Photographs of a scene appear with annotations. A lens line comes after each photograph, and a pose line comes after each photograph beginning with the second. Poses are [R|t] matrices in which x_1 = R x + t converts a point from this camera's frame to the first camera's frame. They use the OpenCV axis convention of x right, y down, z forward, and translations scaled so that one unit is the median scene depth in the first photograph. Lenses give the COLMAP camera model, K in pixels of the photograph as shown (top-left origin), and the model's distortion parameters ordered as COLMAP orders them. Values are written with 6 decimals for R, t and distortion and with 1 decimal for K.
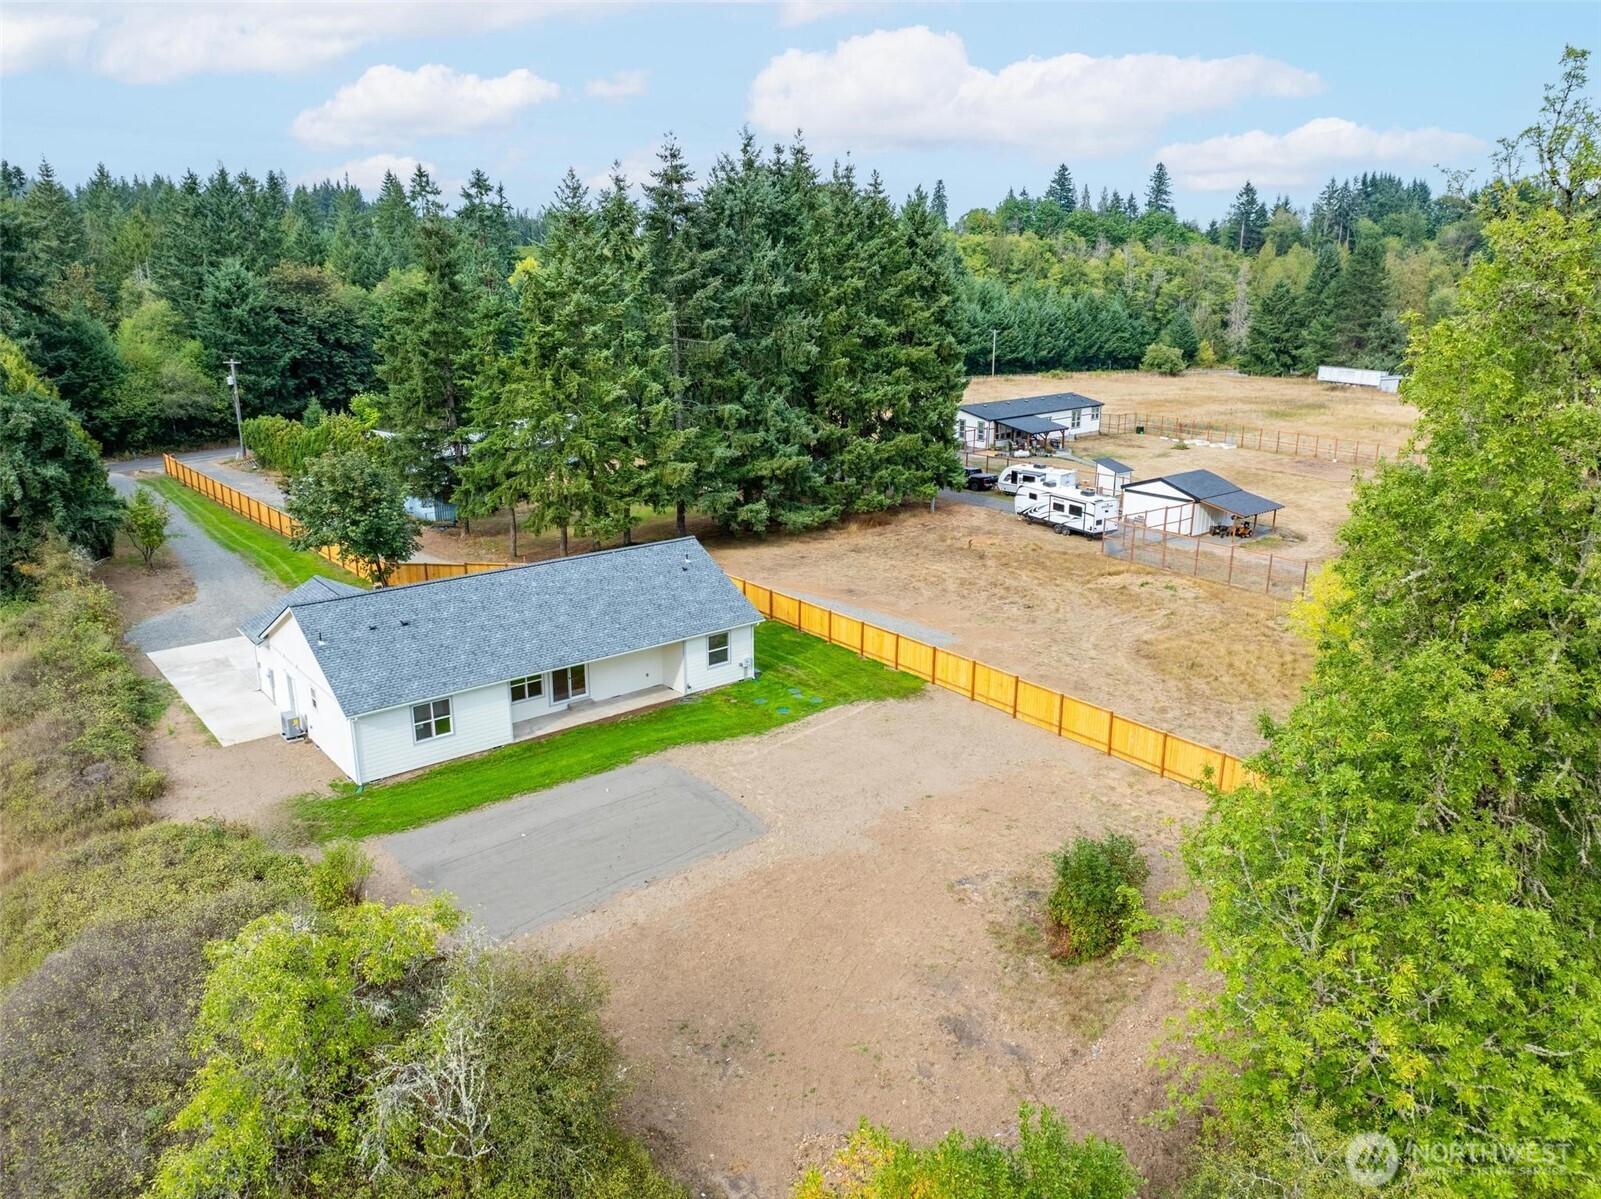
lens RADIAL K [[1132.9, 0, 801.7], [0, 1132.9, 587.7], [0, 0, 1]] dist [-0.047377, 0.021662]
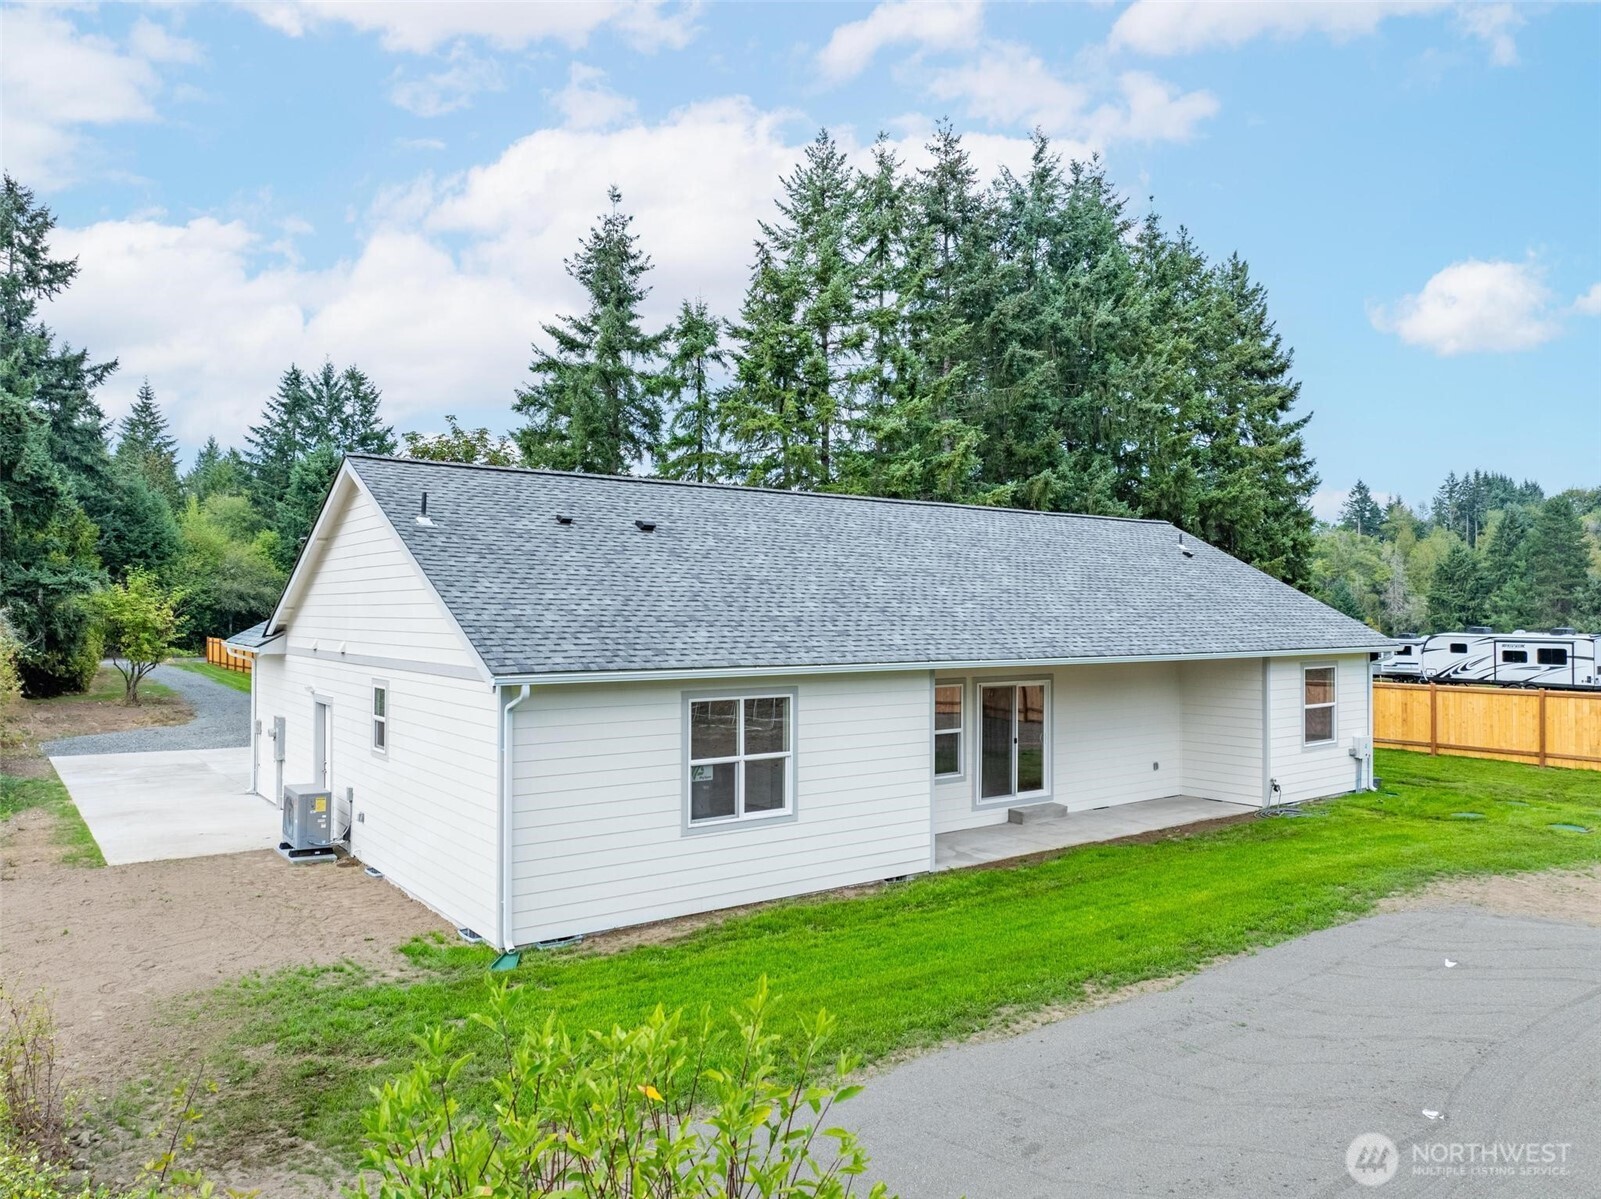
lens RADIAL K [[1132.9, 0, 807.3], [0, 1132.9, 587.2], [0, 0, 1]] dist [-0.047377, 0.021662]
pose [[0.998551, -0.005433, -0.053546, -0.177294], [-0.010440, 0.956439, -0.291744, 0.099854], [0.052799, 0.291880, 0.954996, 0.414862]]
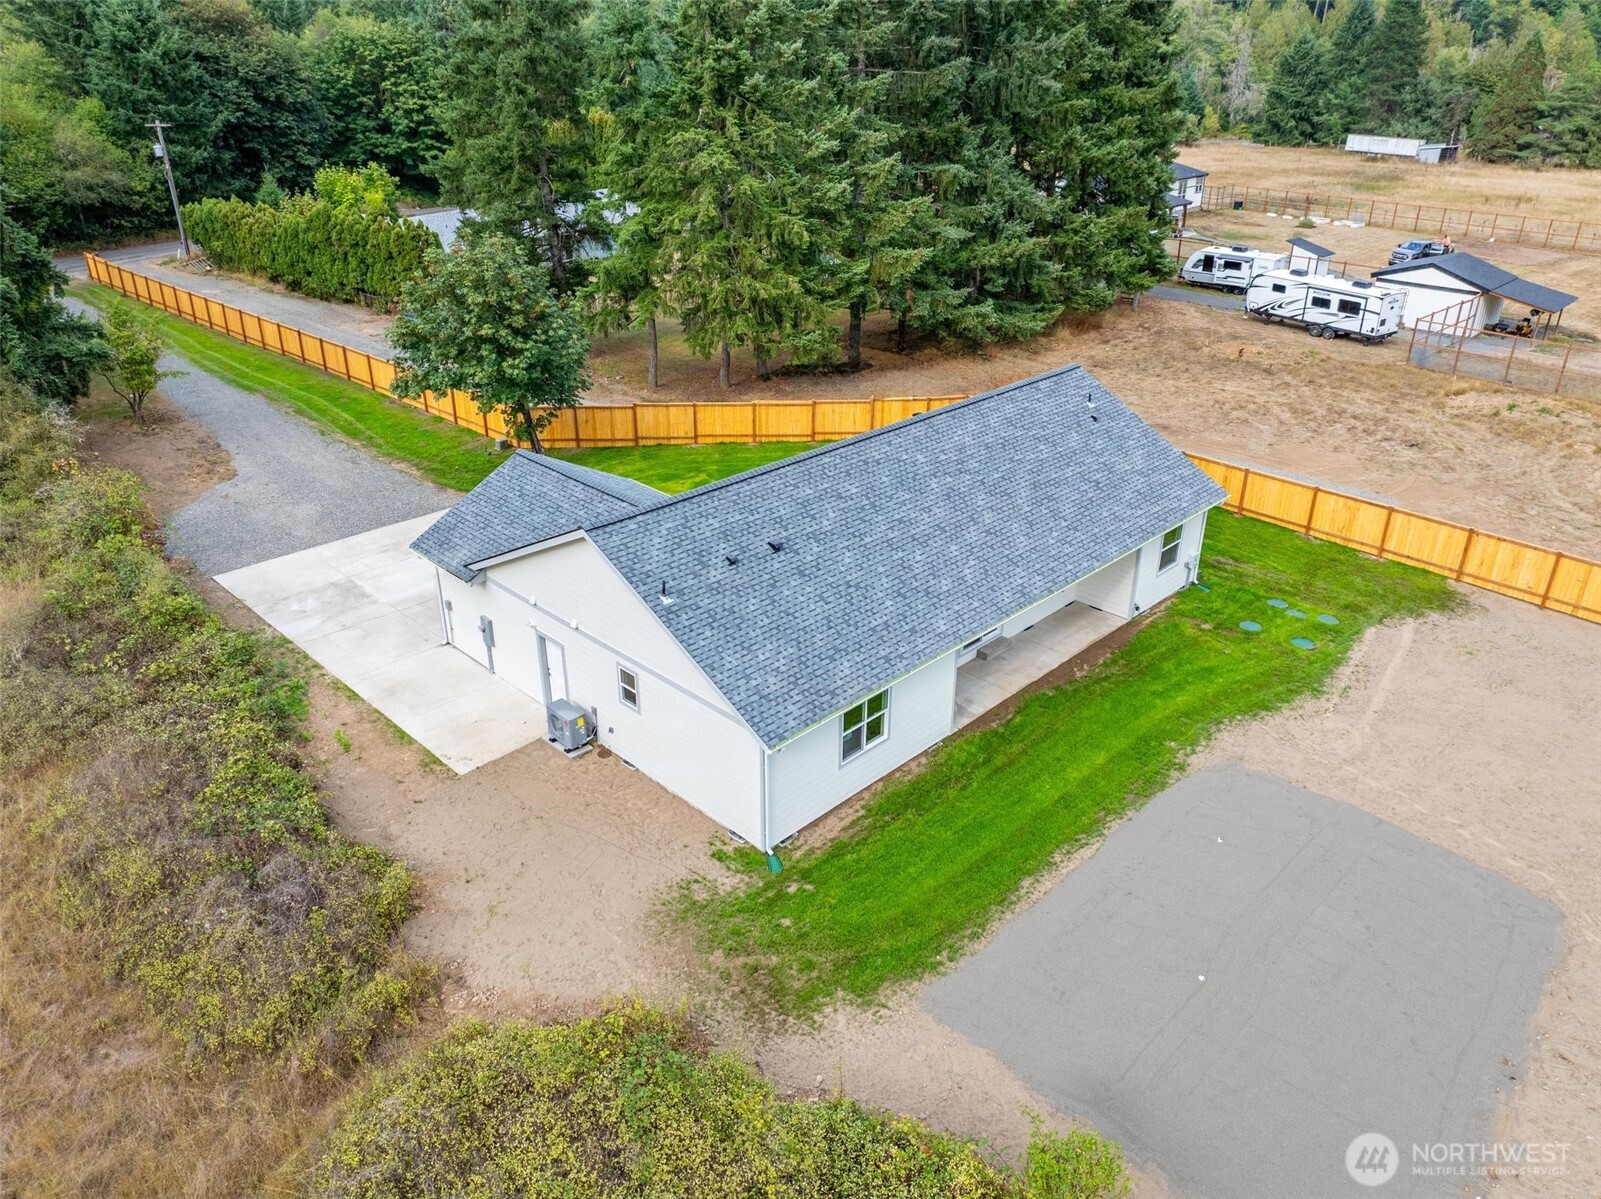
lens RADIAL K [[1132.9, 0, 807.3], [0, 1132.9, 588.3], [0, 0, 1]] dist [-0.047377, 0.021662]
pose [[0.995277, -0.042656, 0.087202, -0.245082], [0.026266, 0.983110, 0.181118, -0.031553], [-0.093455, -0.177973, 0.979588, 0.279399]]
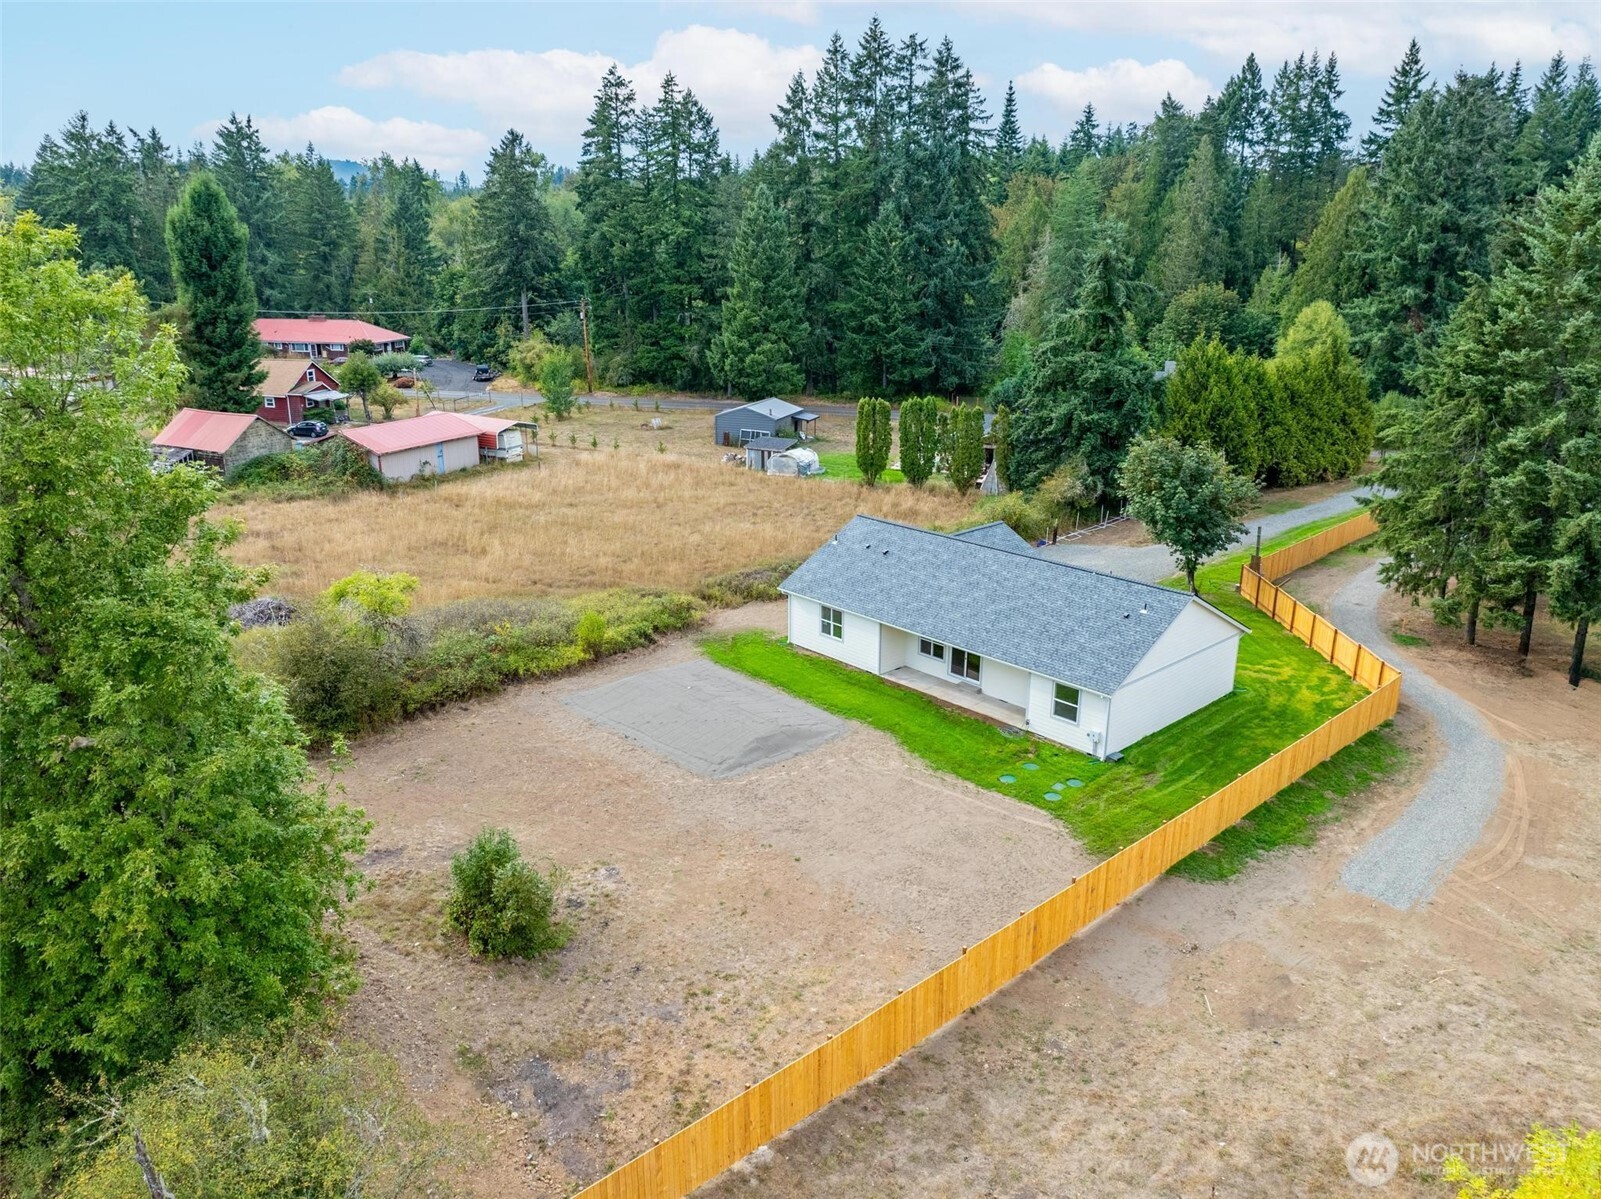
lens RADIAL K [[1132.9, 0, 805.2], [0, 1132.9, 600.9], [0, 0, 1]] dist [-0.047377, 0.021662]
pose [[0.040846, 0.280388, -0.959017, 0.522897], [-0.284158, 0.923444, 0.257885, -0.132223], [0.957907, 0.261979, 0.117394, 0.498068]]
